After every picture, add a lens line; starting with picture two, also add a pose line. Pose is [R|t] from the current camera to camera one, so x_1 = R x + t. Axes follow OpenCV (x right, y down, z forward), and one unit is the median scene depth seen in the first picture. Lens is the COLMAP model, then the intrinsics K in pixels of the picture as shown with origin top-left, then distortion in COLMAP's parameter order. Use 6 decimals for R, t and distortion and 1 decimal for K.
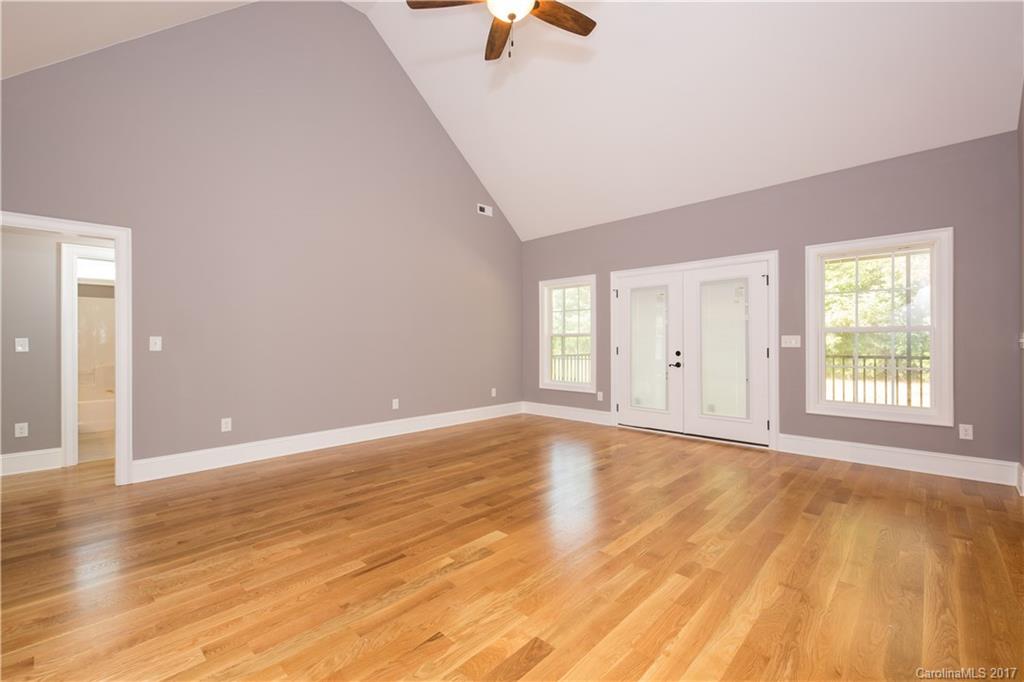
lens RADIAL K [[426.8, 0, 512.0], [0, 426.8, 341.0], [0, 0, 1]] dist [0.000596, 0.000044]
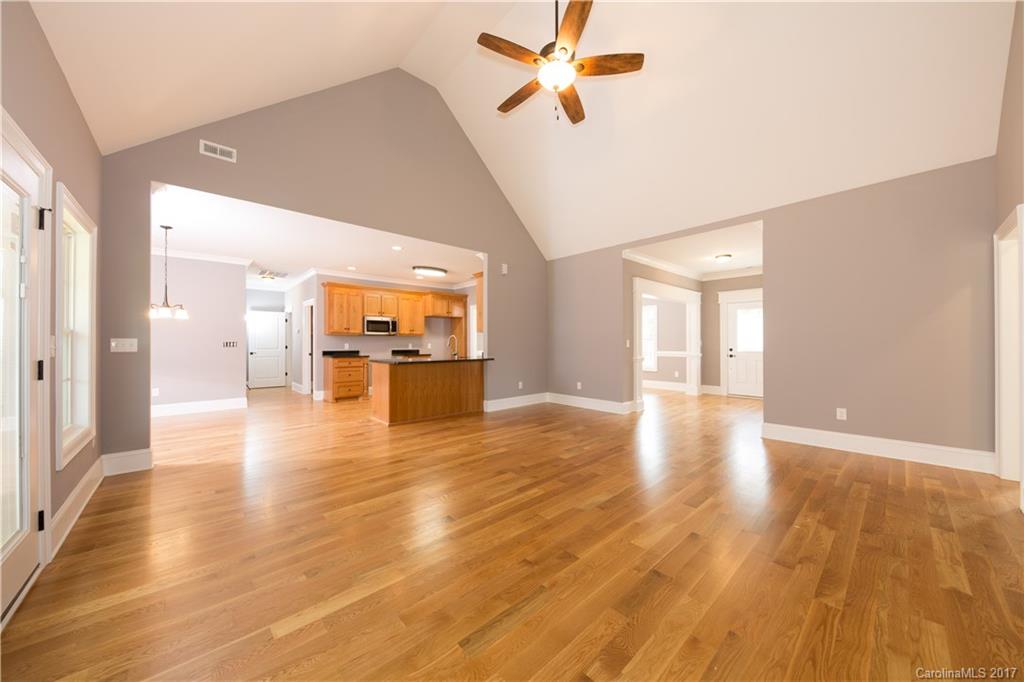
lens RADIAL K [[354.8, 0, 512.0], [0, 354.8, 341.0], [0, 0, 1]] dist [0.000113, 0.000004]
pose [[-0.997881, 0.008226, 0.064539, 0.067269], [0.007540, 0.999913, -0.010861, 0.001020], [-0.064623, -0.010352, -0.997856, 2.047026]]
